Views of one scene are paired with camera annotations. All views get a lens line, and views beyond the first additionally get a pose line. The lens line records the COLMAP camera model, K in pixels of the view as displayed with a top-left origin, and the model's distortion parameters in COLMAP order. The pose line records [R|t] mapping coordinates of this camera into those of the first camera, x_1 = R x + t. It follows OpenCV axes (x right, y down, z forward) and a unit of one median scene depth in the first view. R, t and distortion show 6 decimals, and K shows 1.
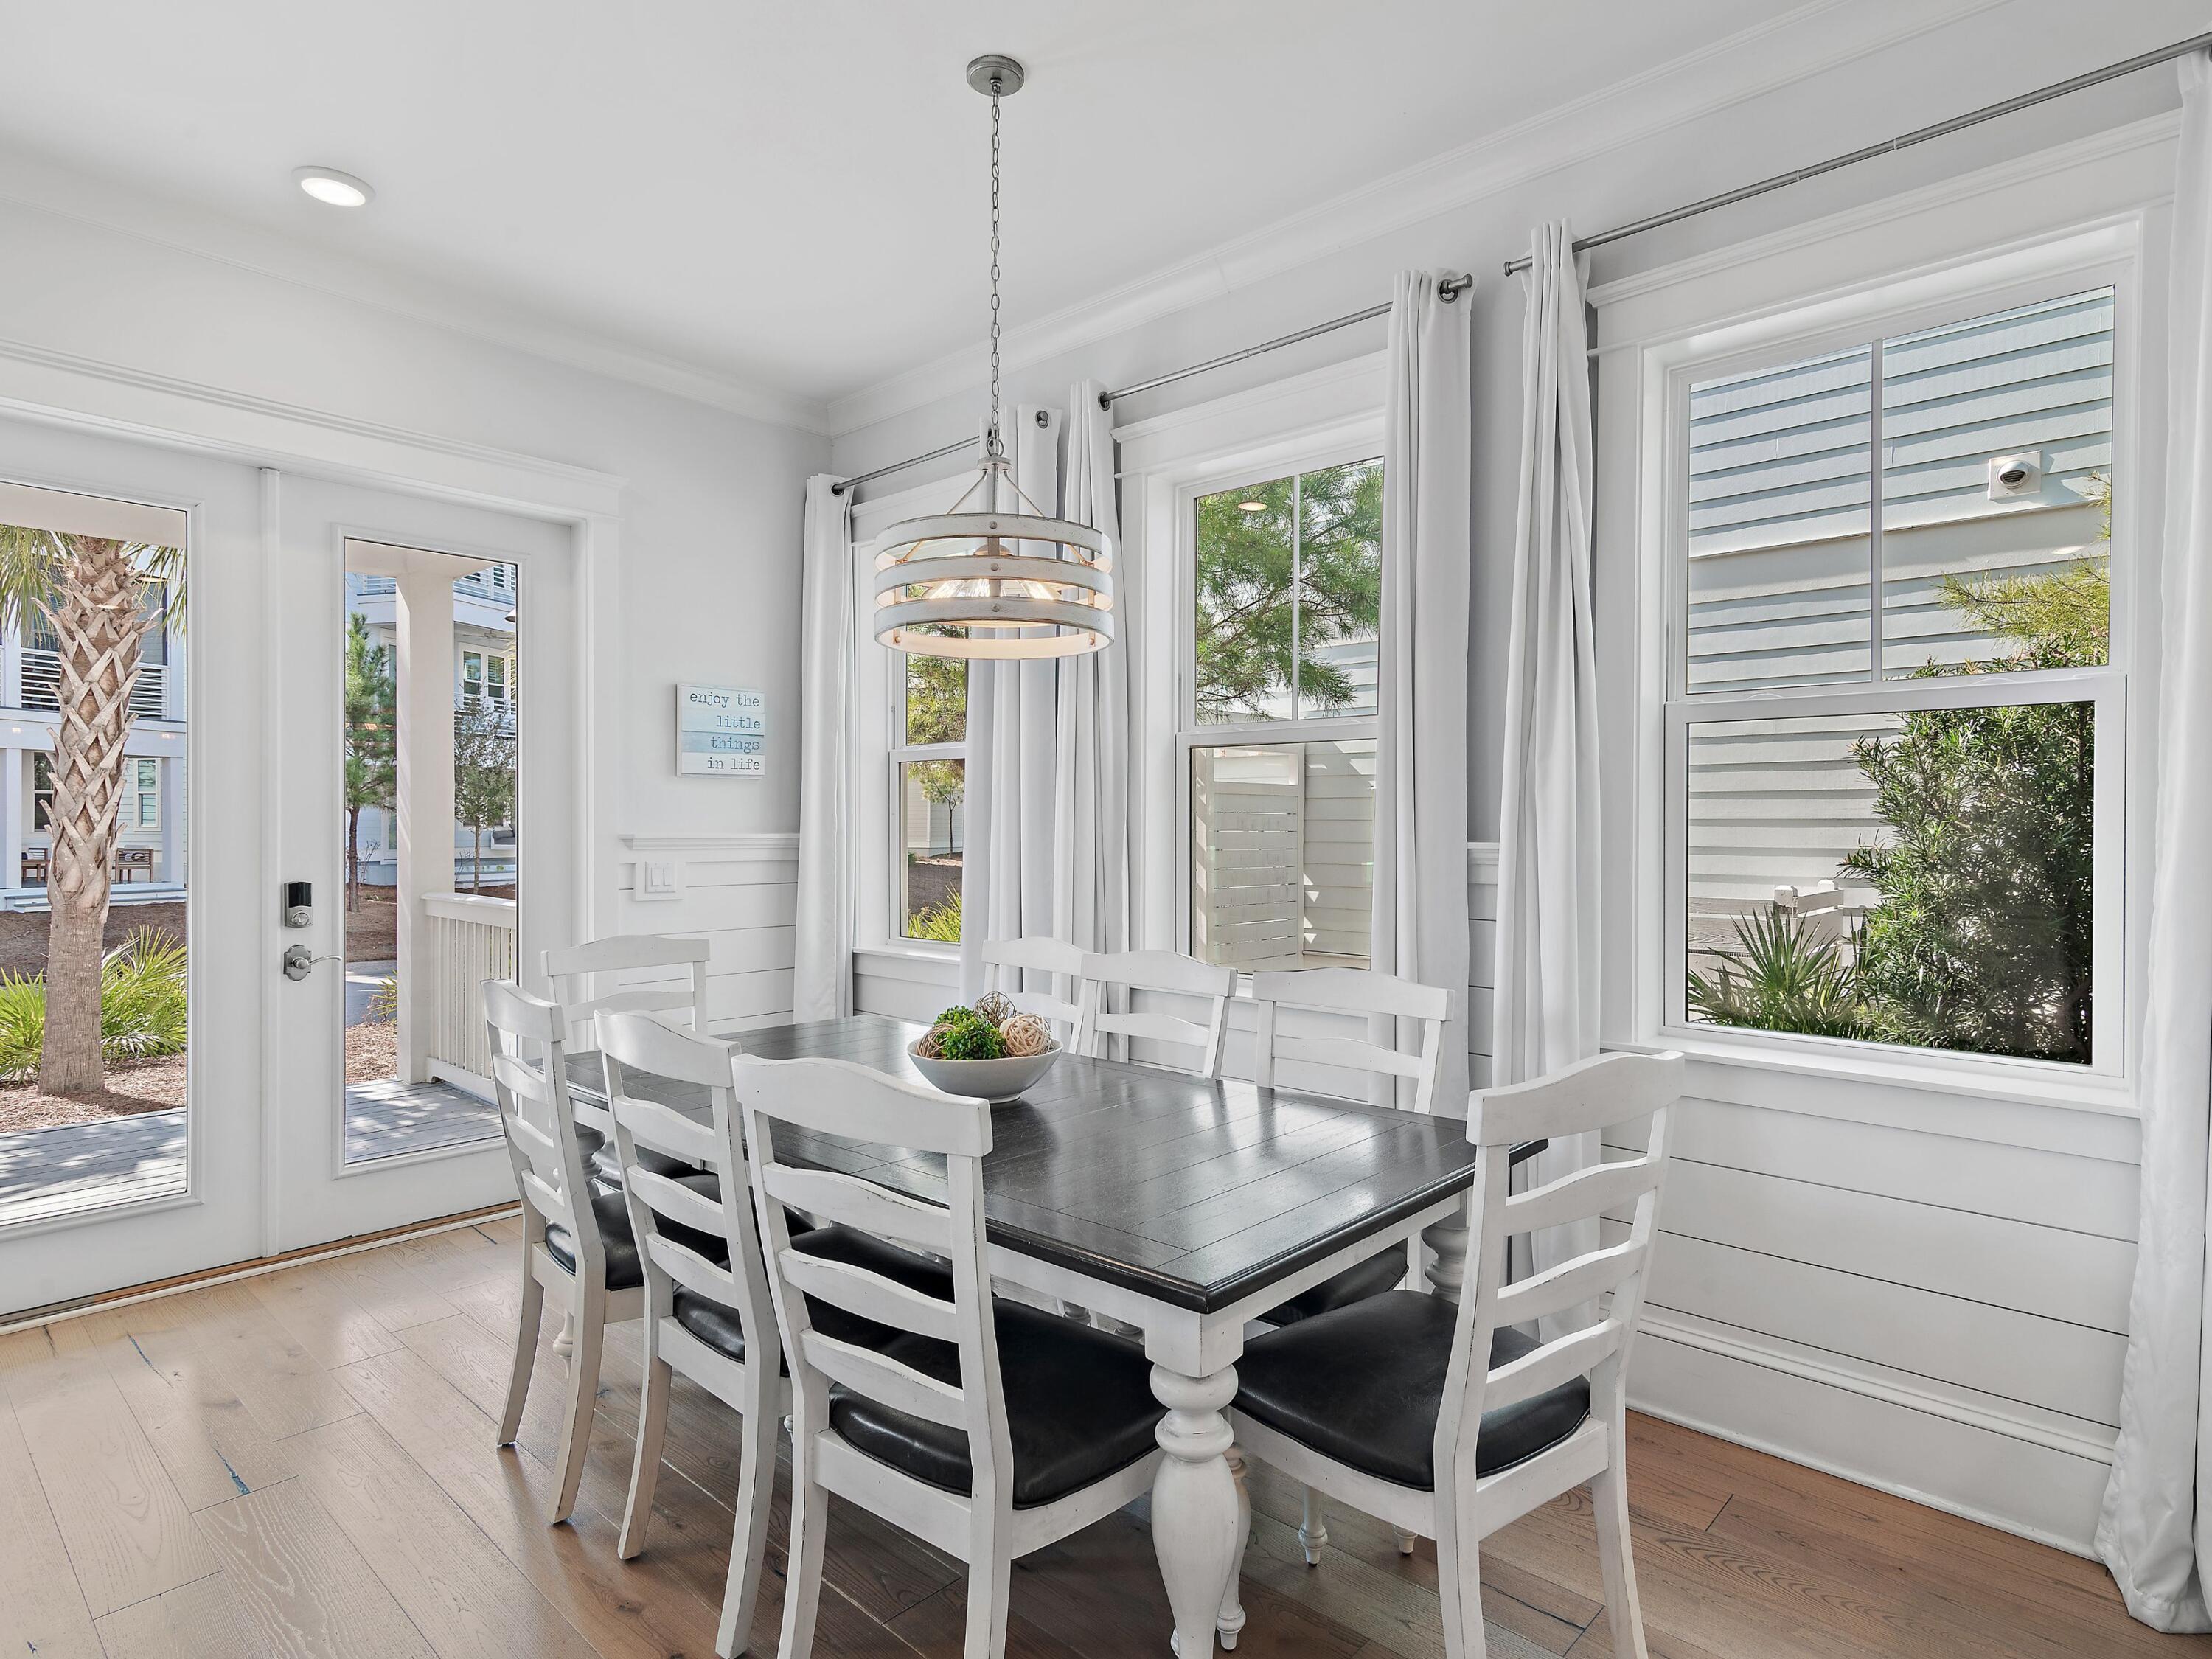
lens RADIAL K [[1192.9, 0, 1100.9], [0, 1192.9, 816.7], [0, 0, 1]] dist [0.013473, 0.005076]
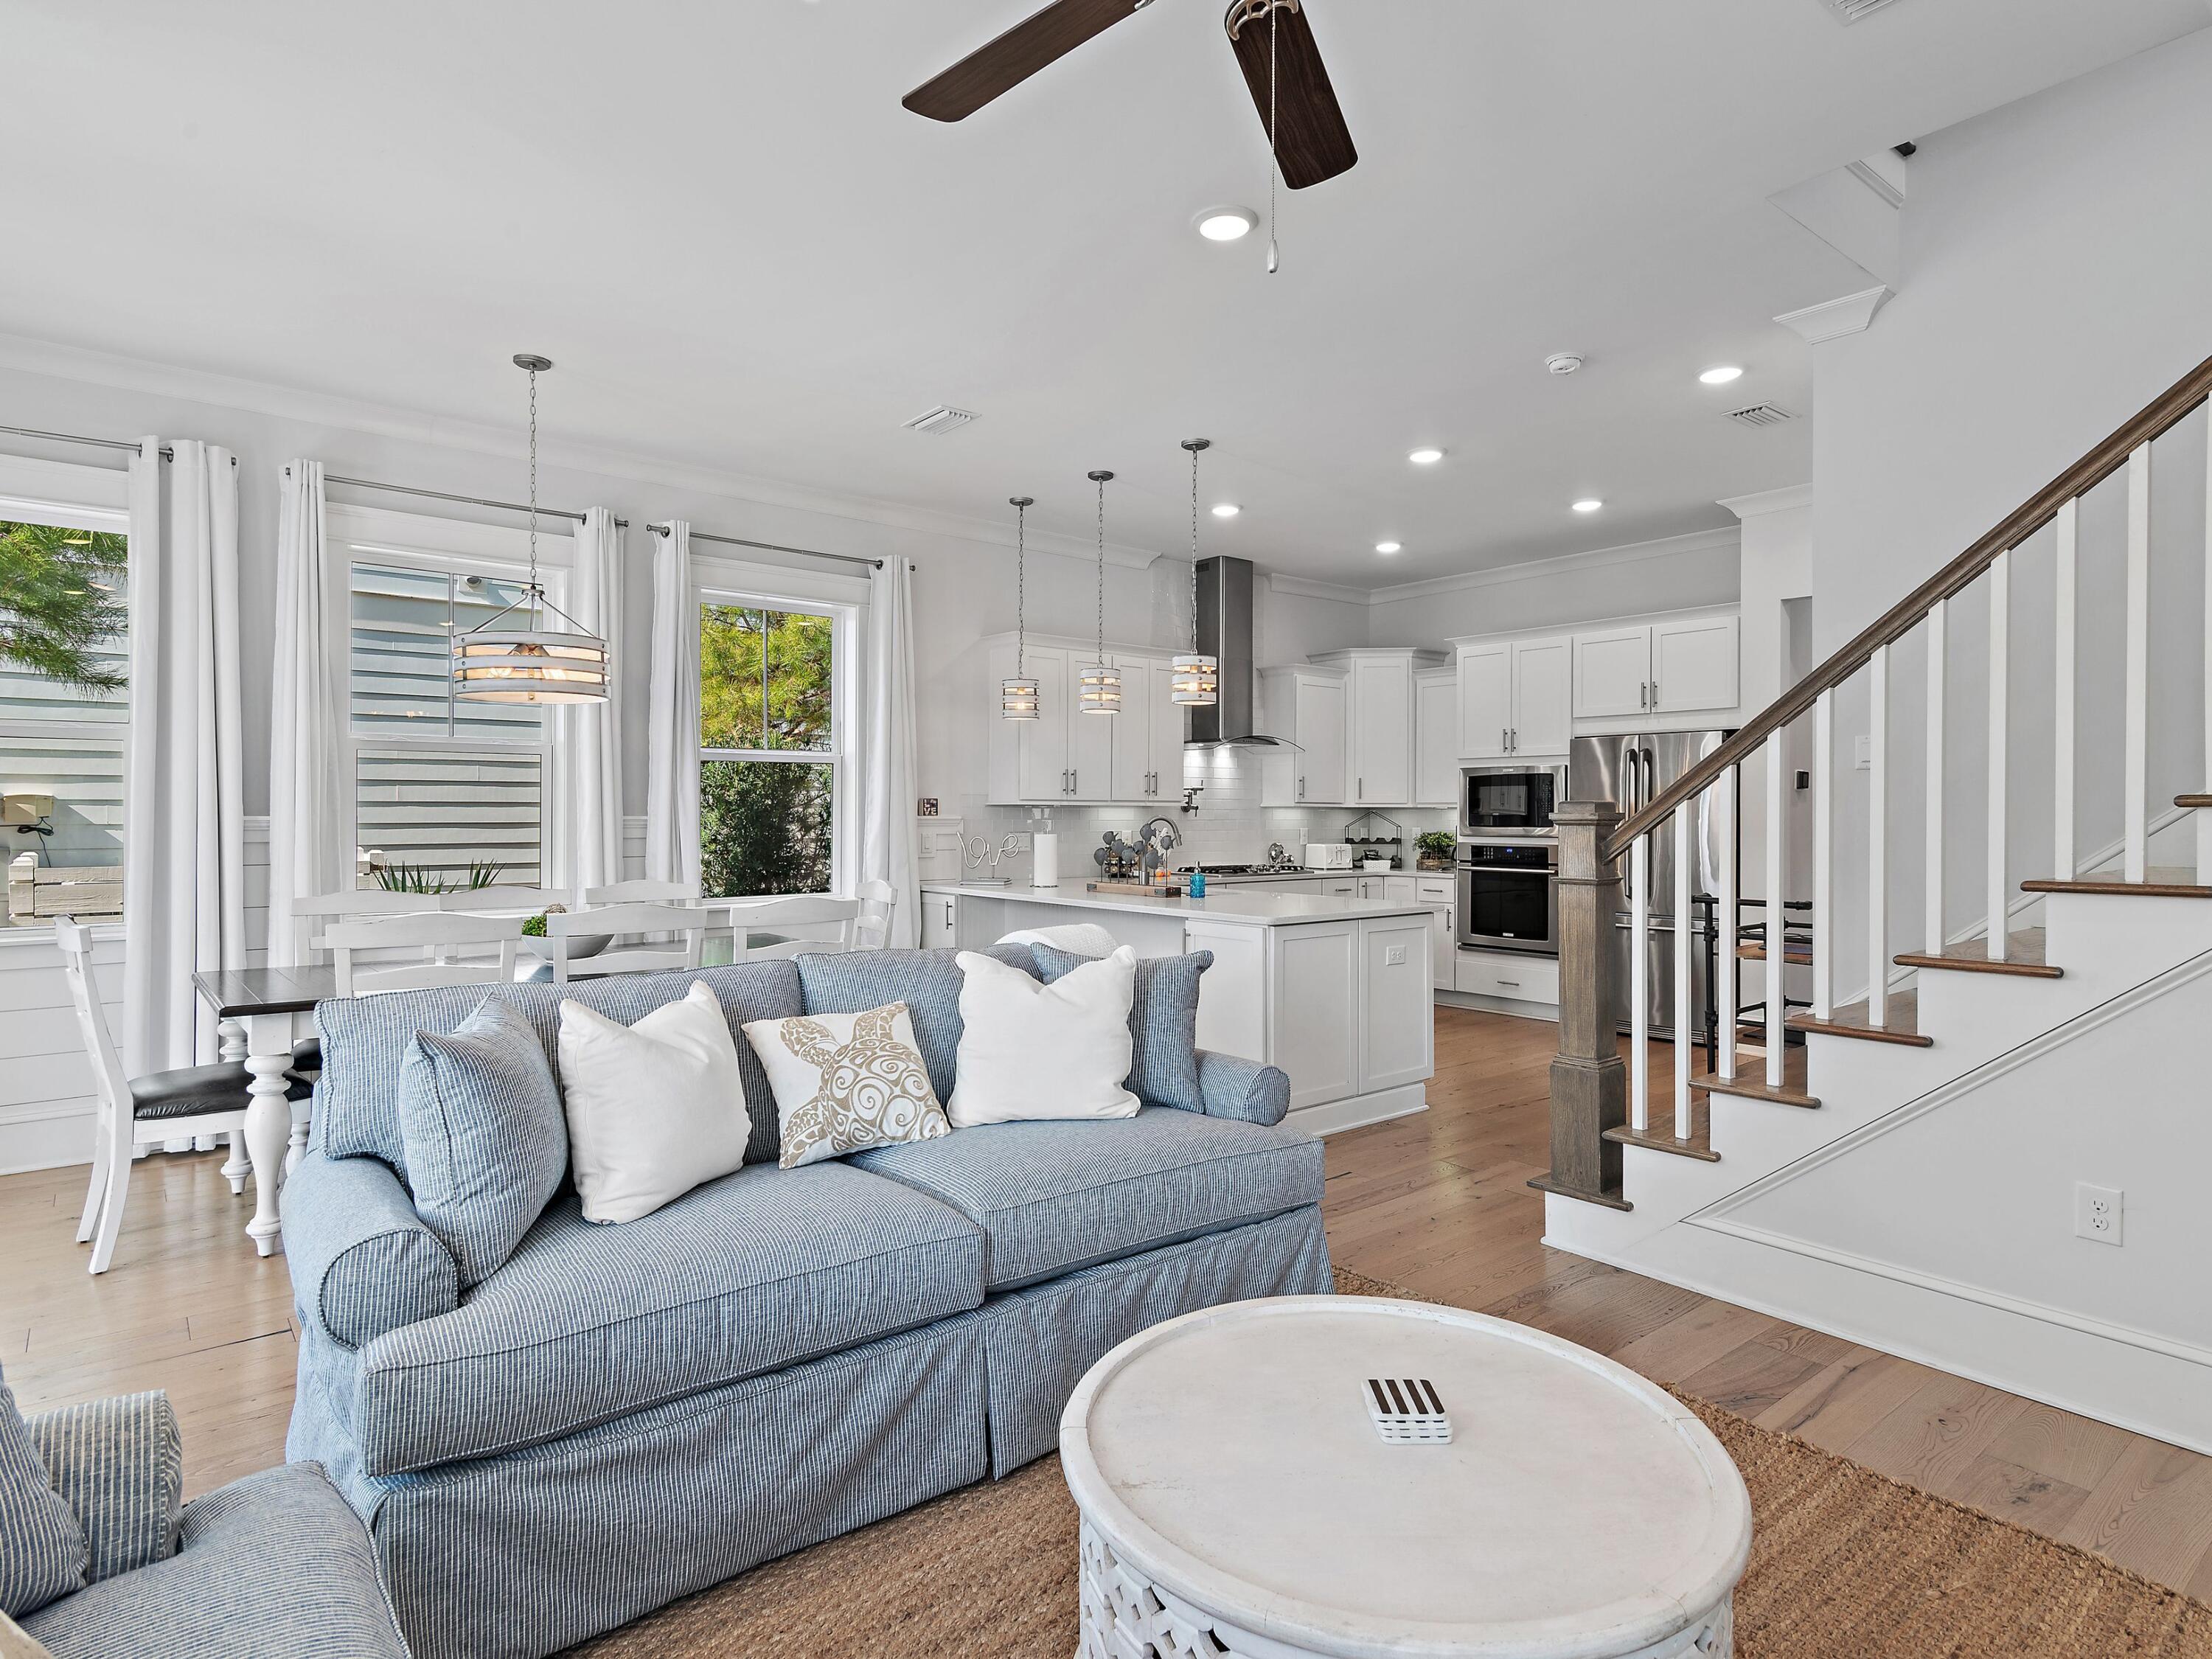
lens RADIAL K [[1227.5, 0, 1086.8], [0, 1227.5, 809.3], [0, 0, 1]] dist [0.013738, 0.000463]
pose [[0.142064, -0.001482, 0.989856, -1.030208], [-0.008825, 0.999957, 0.002763, -0.001013], [-0.989818, -0.009128, 0.142045, -0.006014]]
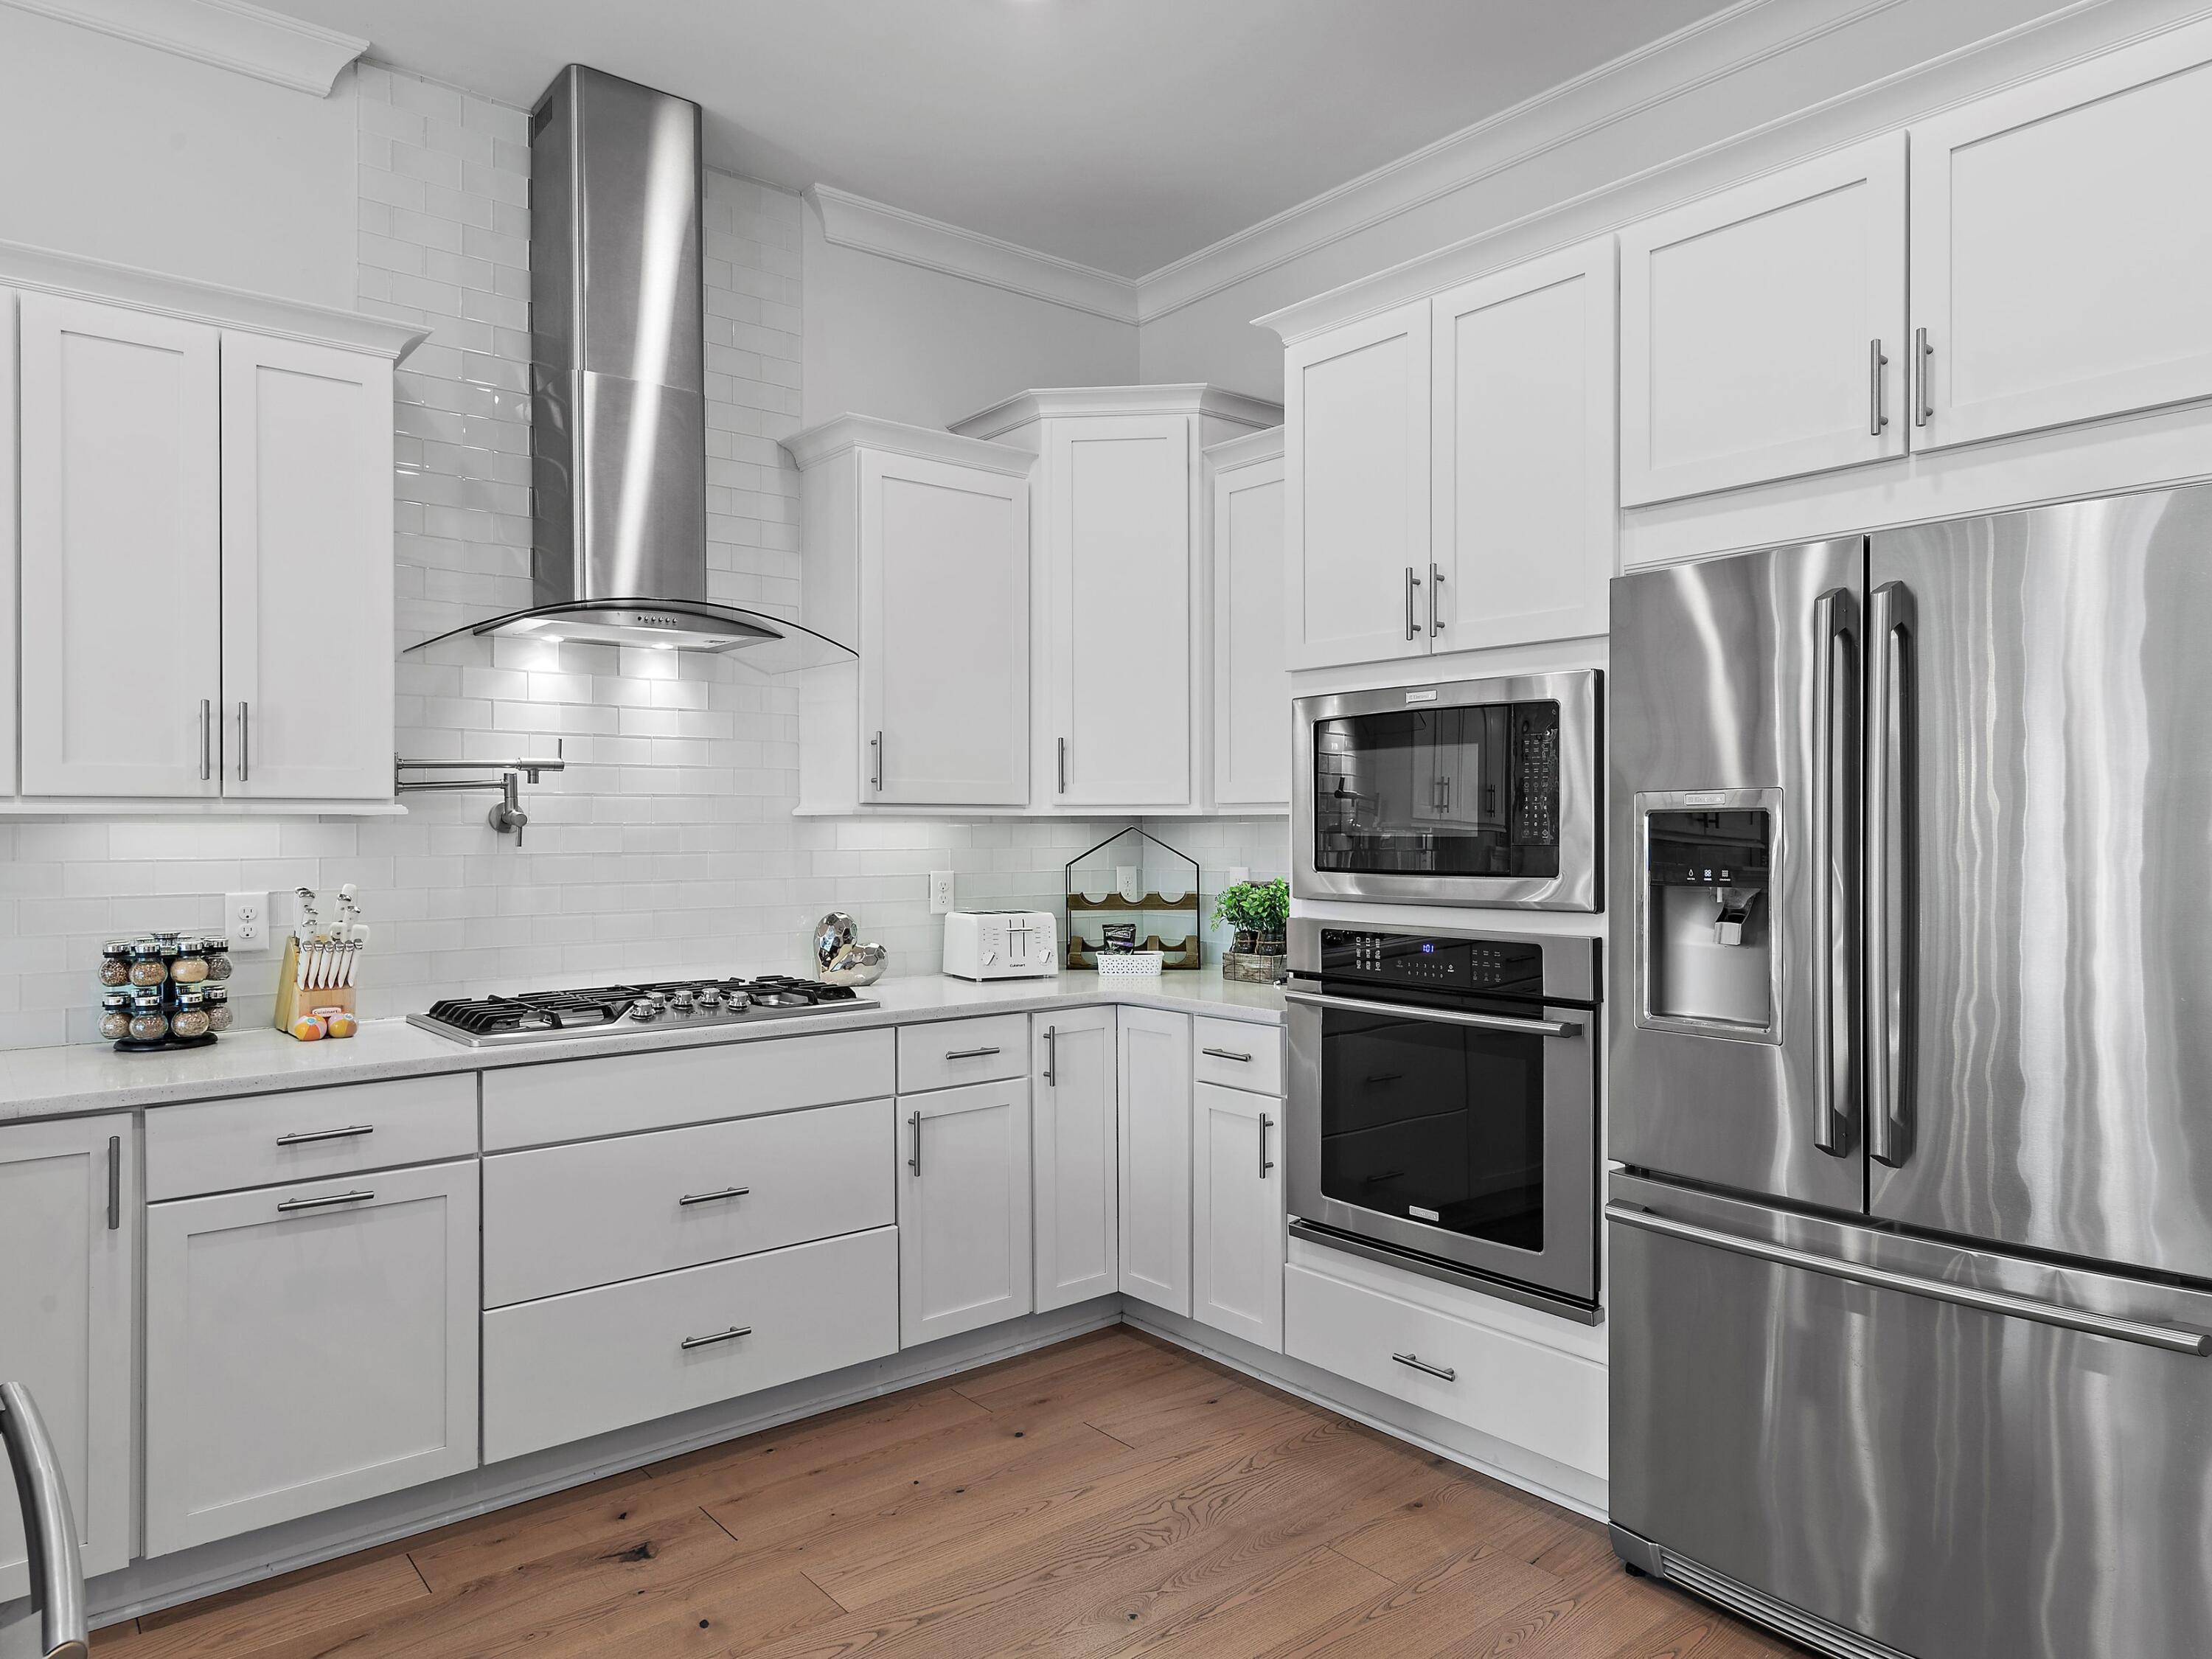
lens RADIAL K [[1423.7, 0, 1097.1], [0, 1423.7, 815.7], [0, 0, 1]] dist [0.004694, -0.002141]
pose [[0.134594, 0.001246, 0.990900, 0.132514], [-0.003967, 0.999992, -0.000719, -0.002311], [-0.990893, -0.003834, 0.134597, -0.293257]]
